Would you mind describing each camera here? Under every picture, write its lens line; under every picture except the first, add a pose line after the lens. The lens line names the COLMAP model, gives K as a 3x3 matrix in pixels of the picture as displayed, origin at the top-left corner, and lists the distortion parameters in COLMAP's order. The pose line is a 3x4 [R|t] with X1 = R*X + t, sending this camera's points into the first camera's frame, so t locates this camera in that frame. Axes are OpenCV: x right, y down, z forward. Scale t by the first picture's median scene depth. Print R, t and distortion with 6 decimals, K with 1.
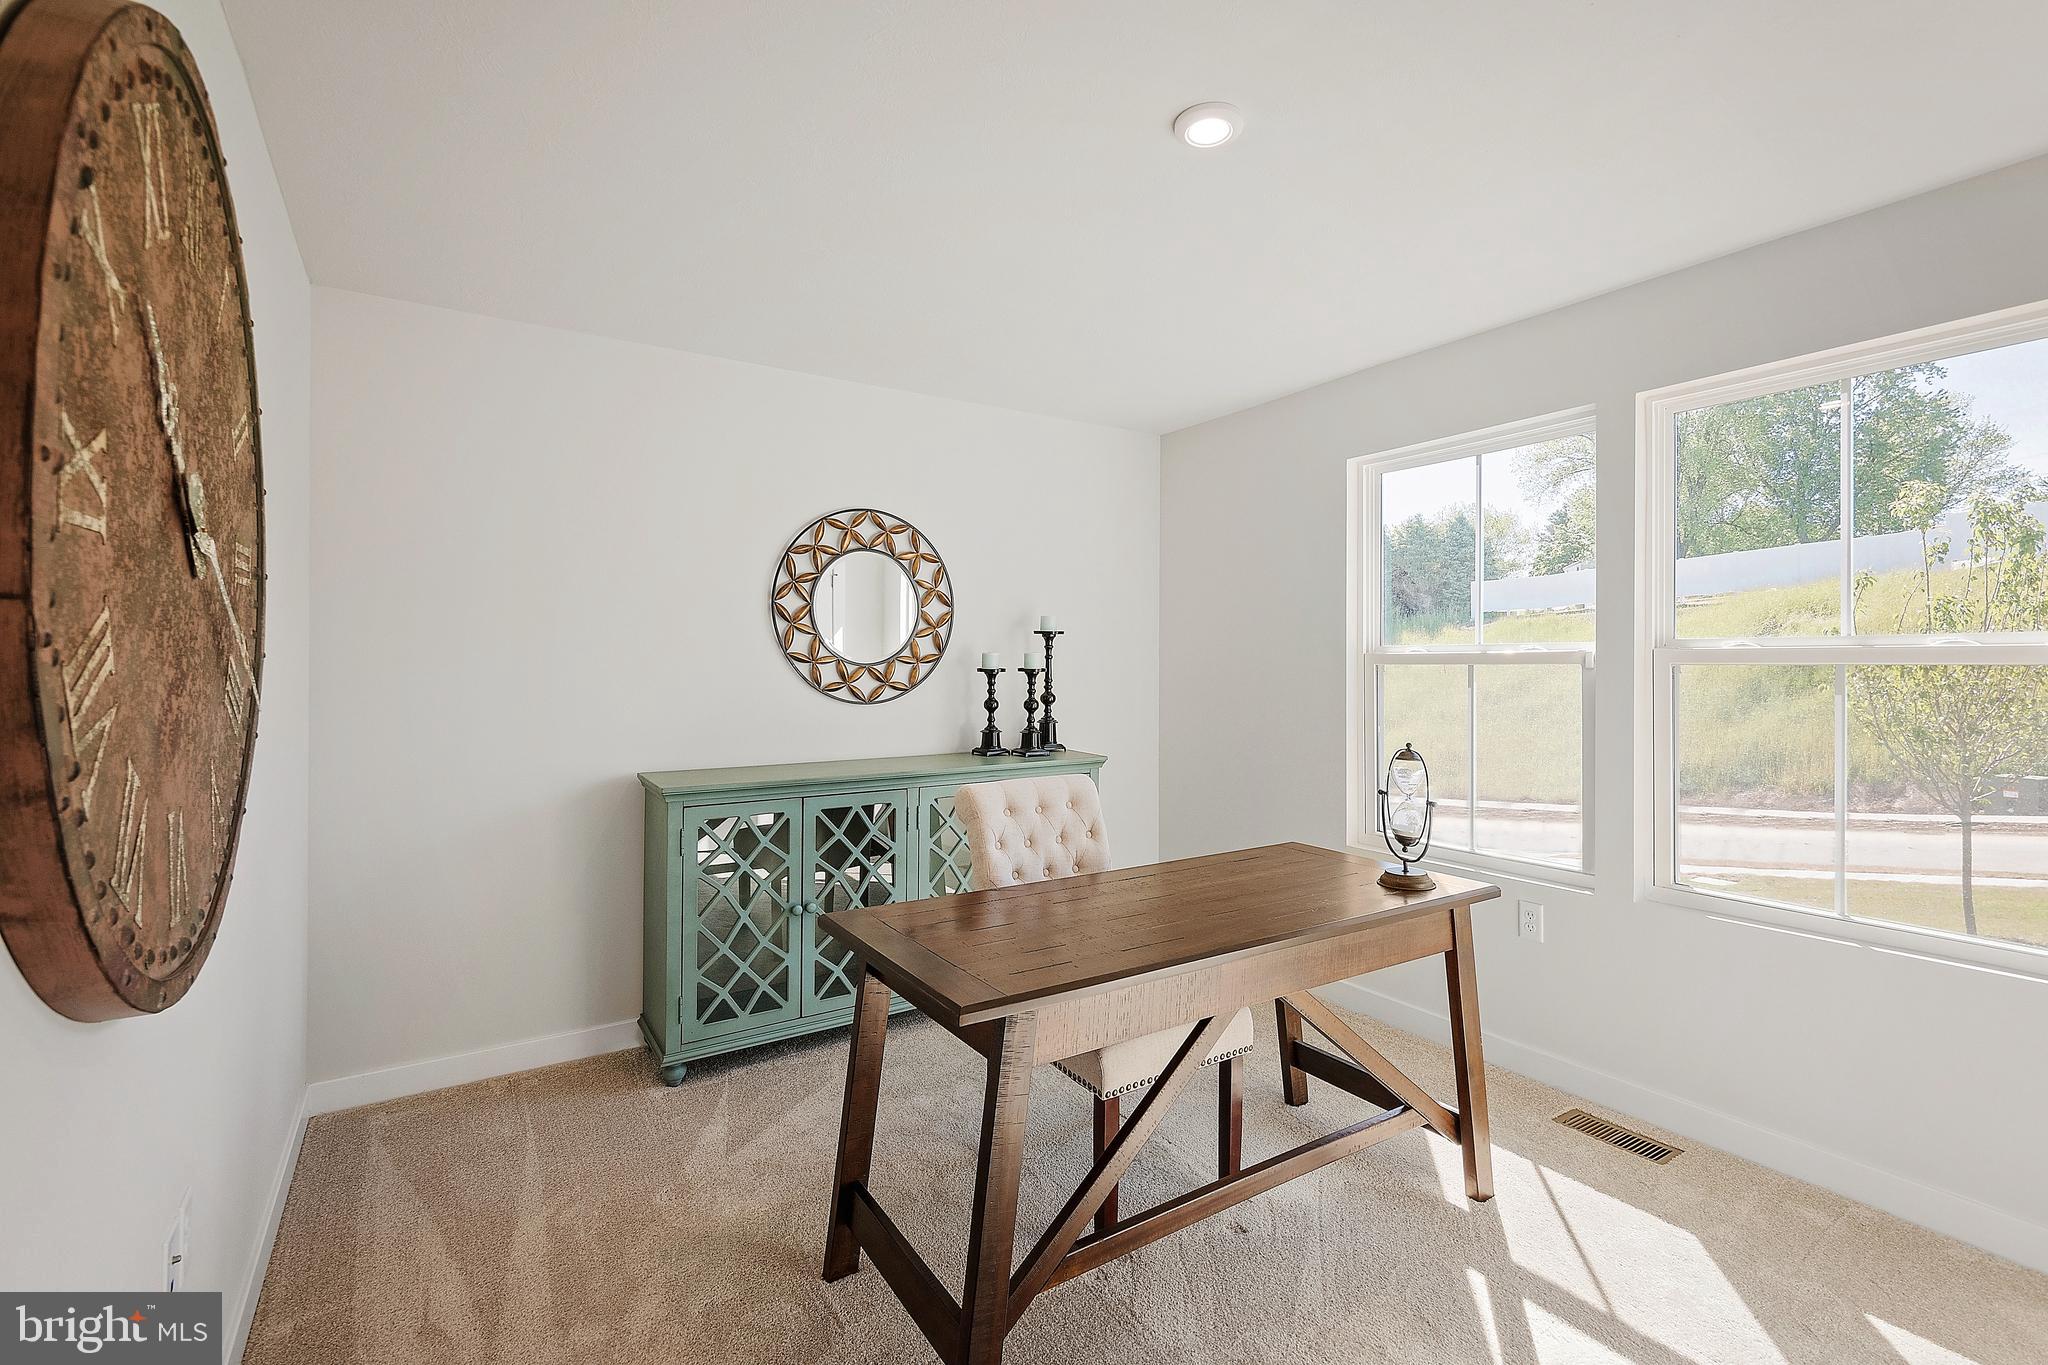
lens RADIAL K [[876.9, 0, 1038.1], [0, 876.9, 669.9], [0, 0, 1]] dist [-0.026634, -0.000023]
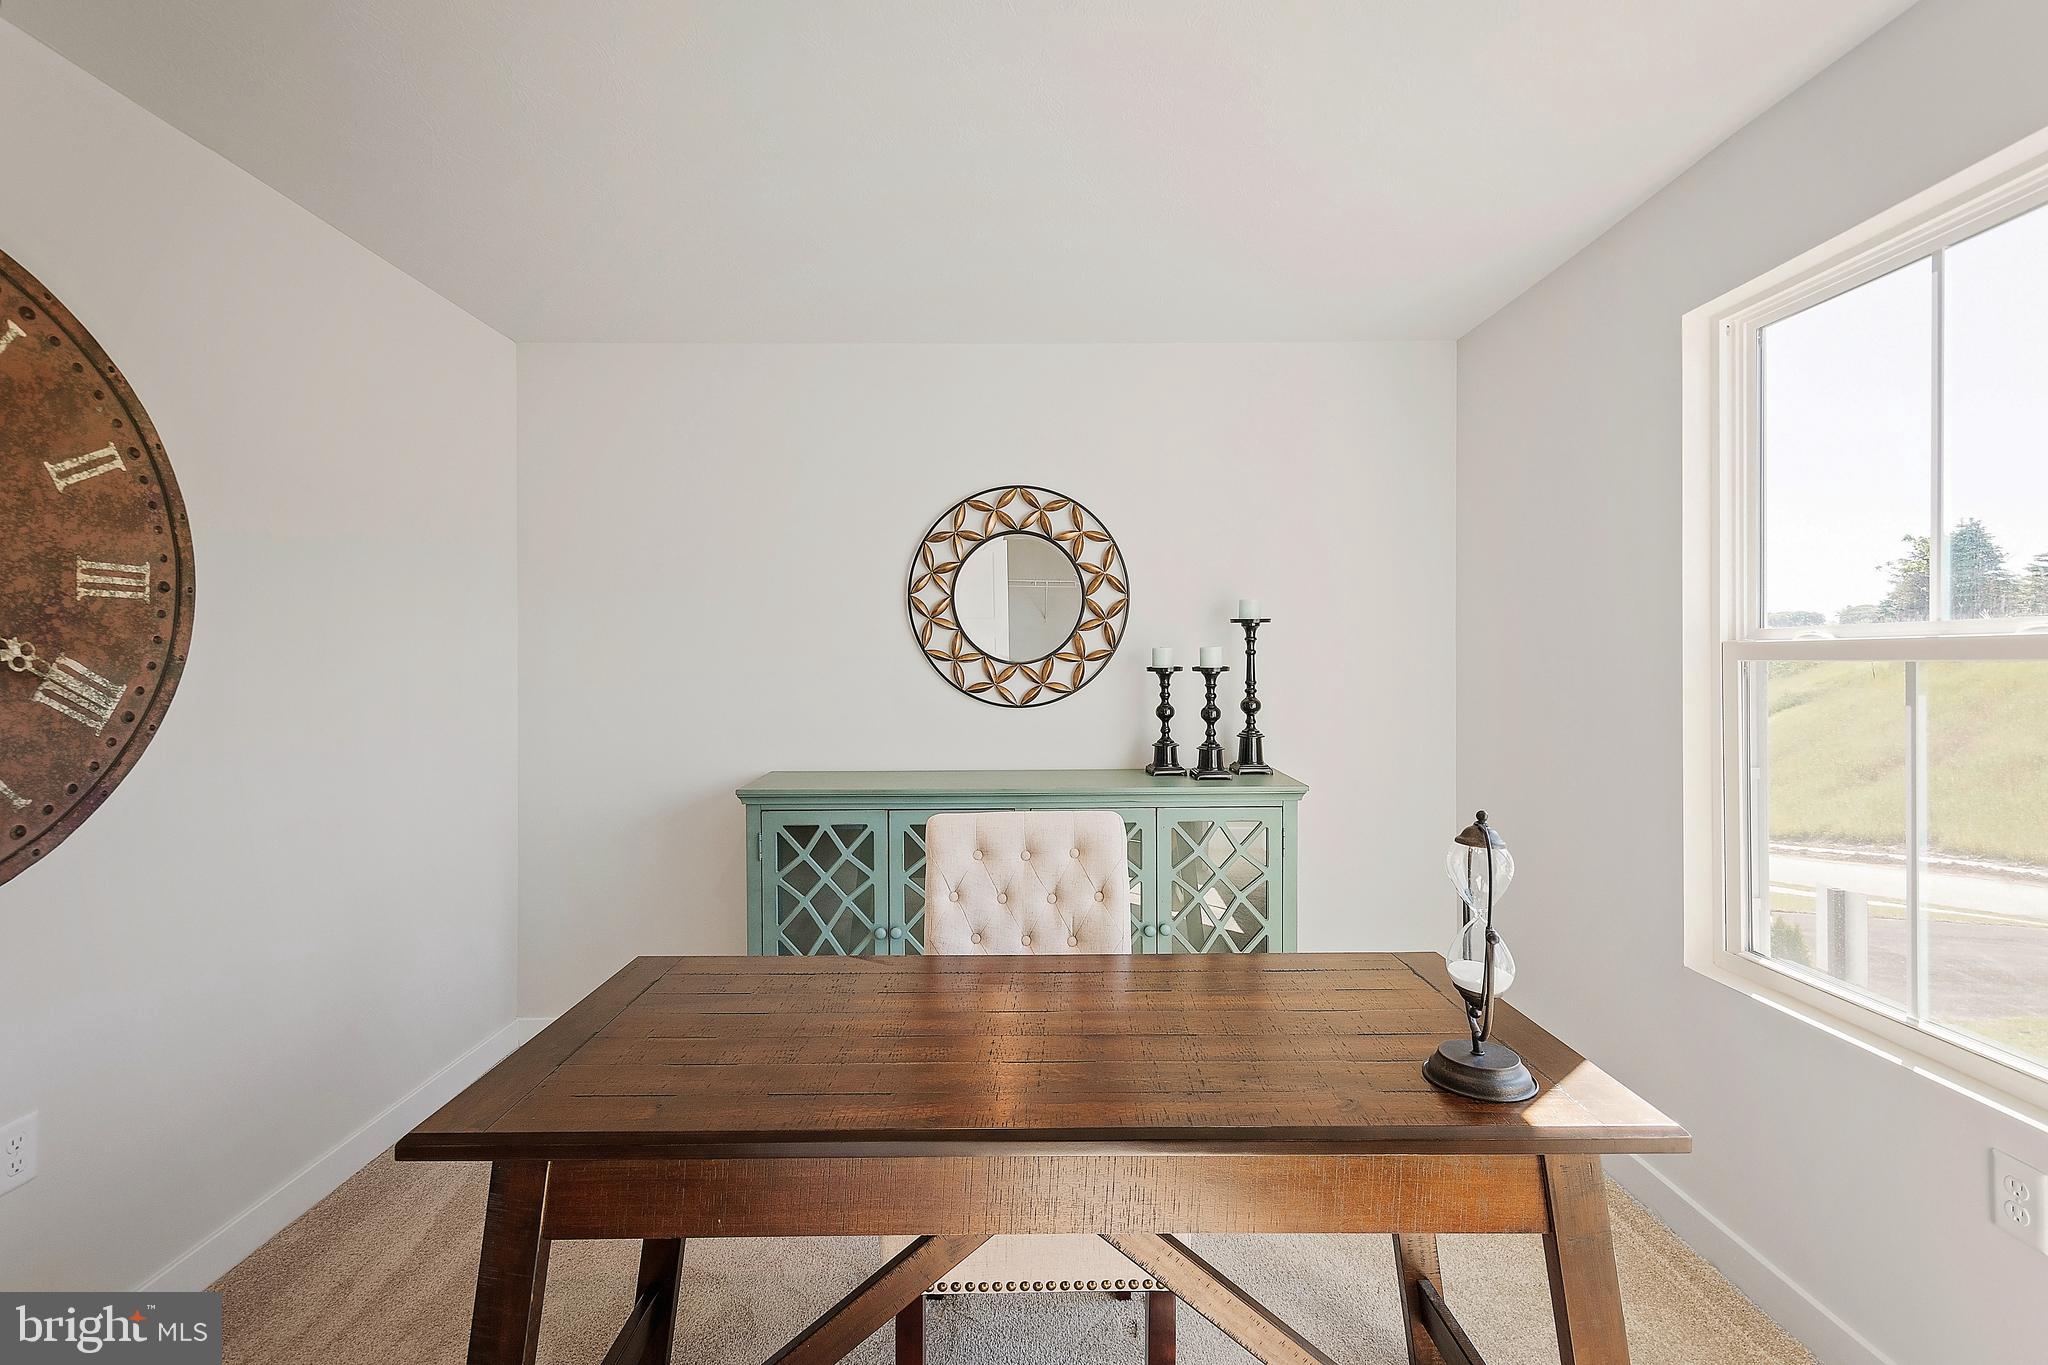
lens RADIAL K [[876.9, 0, 1020.6], [0, 876.9, 673.3], [0, 0, 1]] dist [-0.026634, -0.000023]
pose [[0.830645, 0.001308, -0.556801, 0.295239], [-0.001198, 0.999999, 0.000561, 0.003865], [0.556802, 0.000201, 0.830645, 0.271259]]
